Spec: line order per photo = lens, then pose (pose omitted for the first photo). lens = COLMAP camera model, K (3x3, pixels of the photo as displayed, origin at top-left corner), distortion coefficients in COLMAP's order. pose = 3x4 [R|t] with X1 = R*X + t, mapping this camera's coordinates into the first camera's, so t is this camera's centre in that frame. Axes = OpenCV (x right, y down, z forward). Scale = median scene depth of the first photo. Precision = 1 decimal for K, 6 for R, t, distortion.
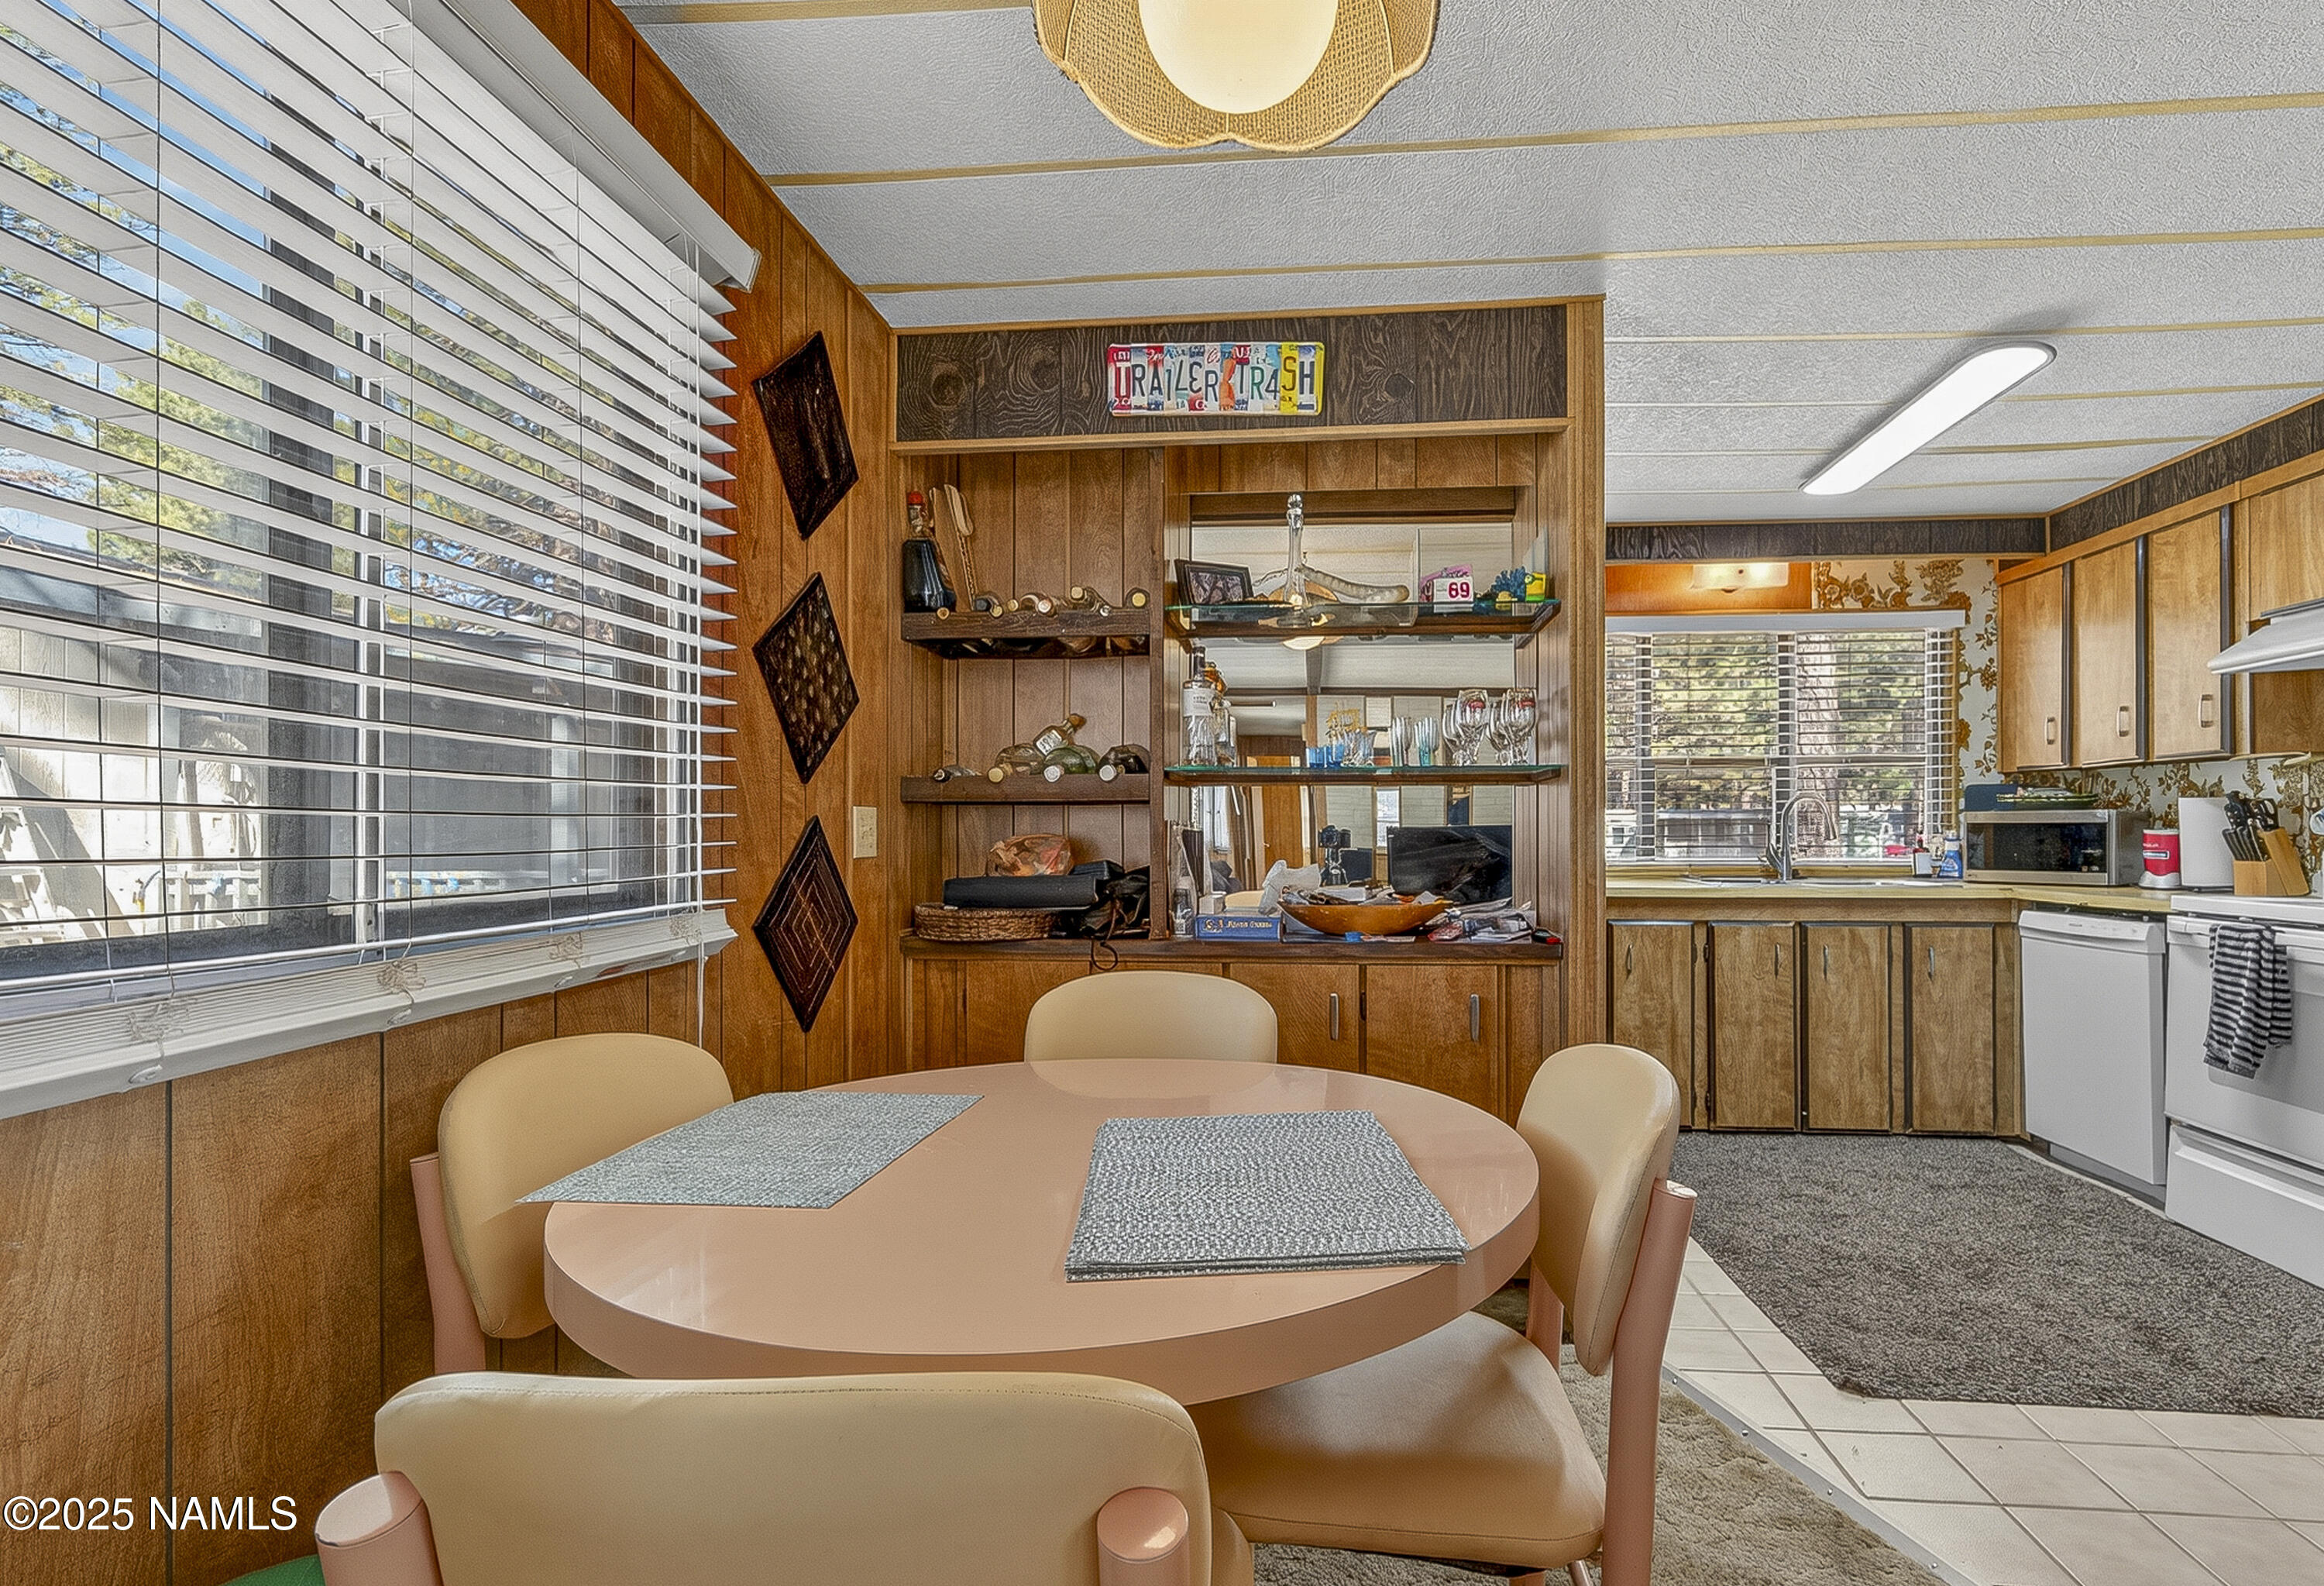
lens RADIAL K [[1069.7, 0, 1269.1], [0, 1069.7, 837.3], [0, 0, 1]] dist [0.002425, 0.000295]
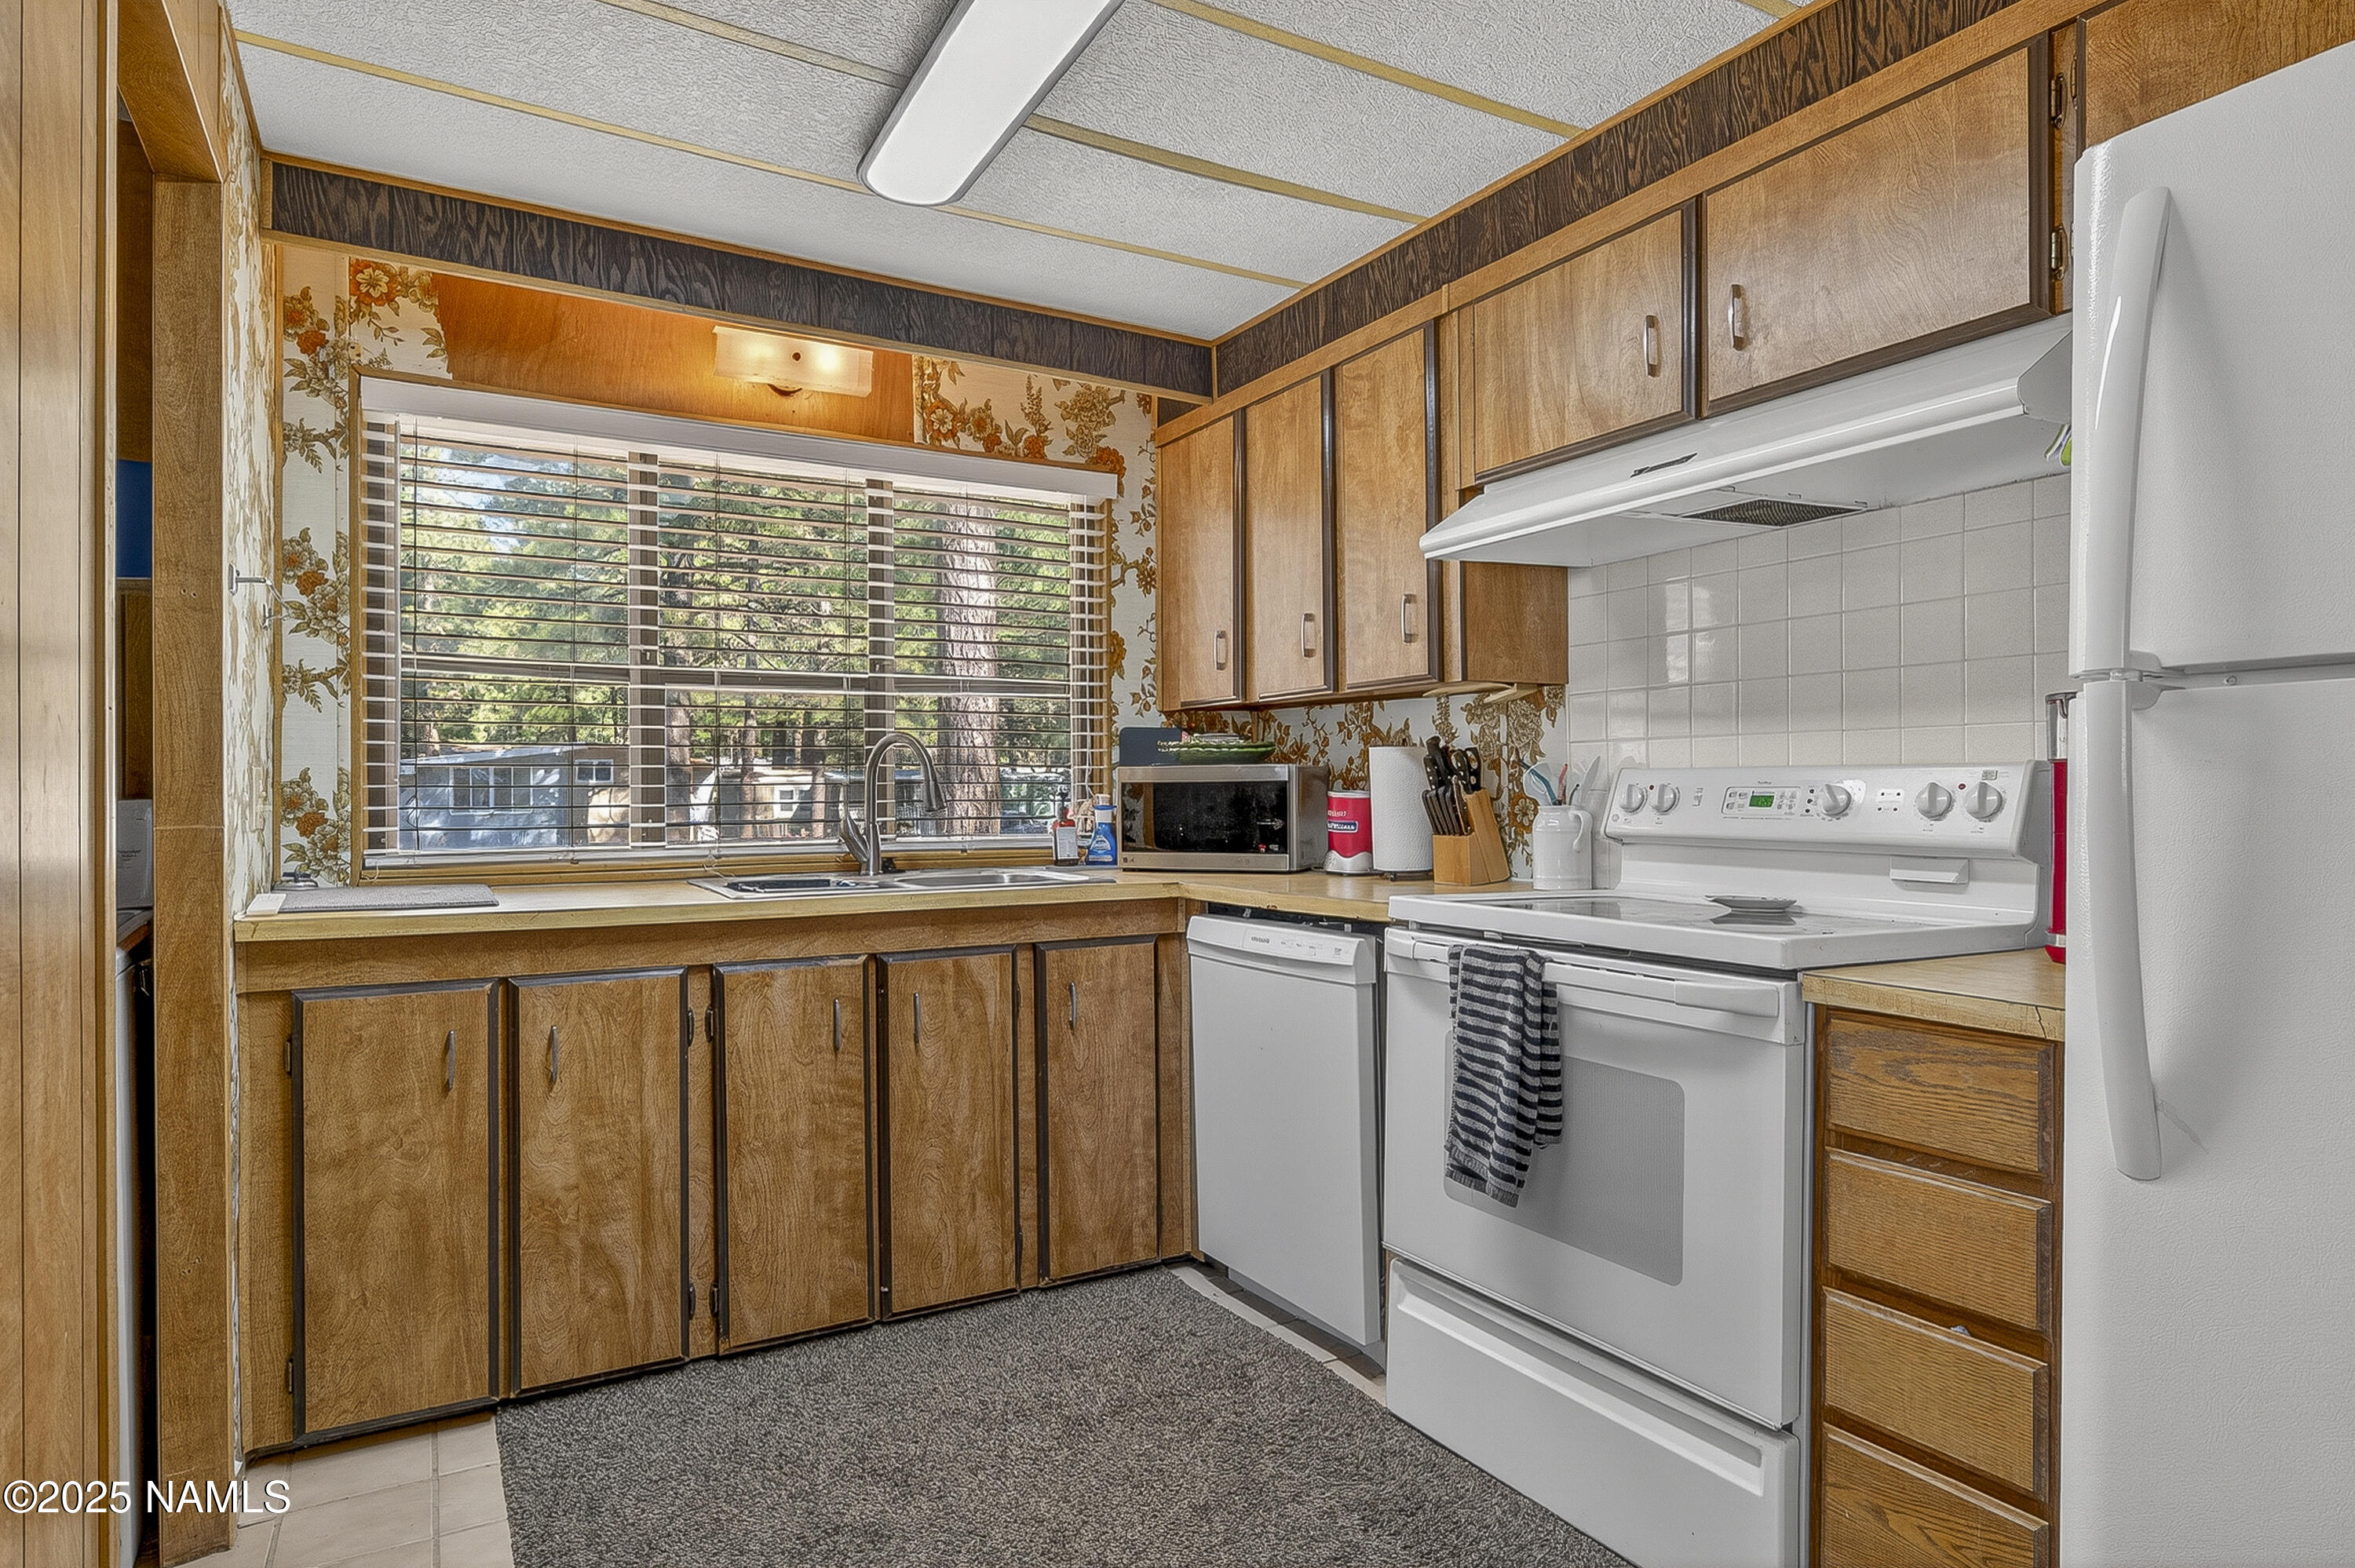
lens RADIAL K [[1295.0, 0, 1172.9], [0, 1295.0, 793.9], [0, 0, 1]] dist [0.000356, 0.000010]
pose [[0.818775, -0.002942, 0.574107, 0.233191], [0.006538, 0.999970, -0.004200, -0.002620], [-0.574077, 0.007192, 0.818770, 0.348094]]
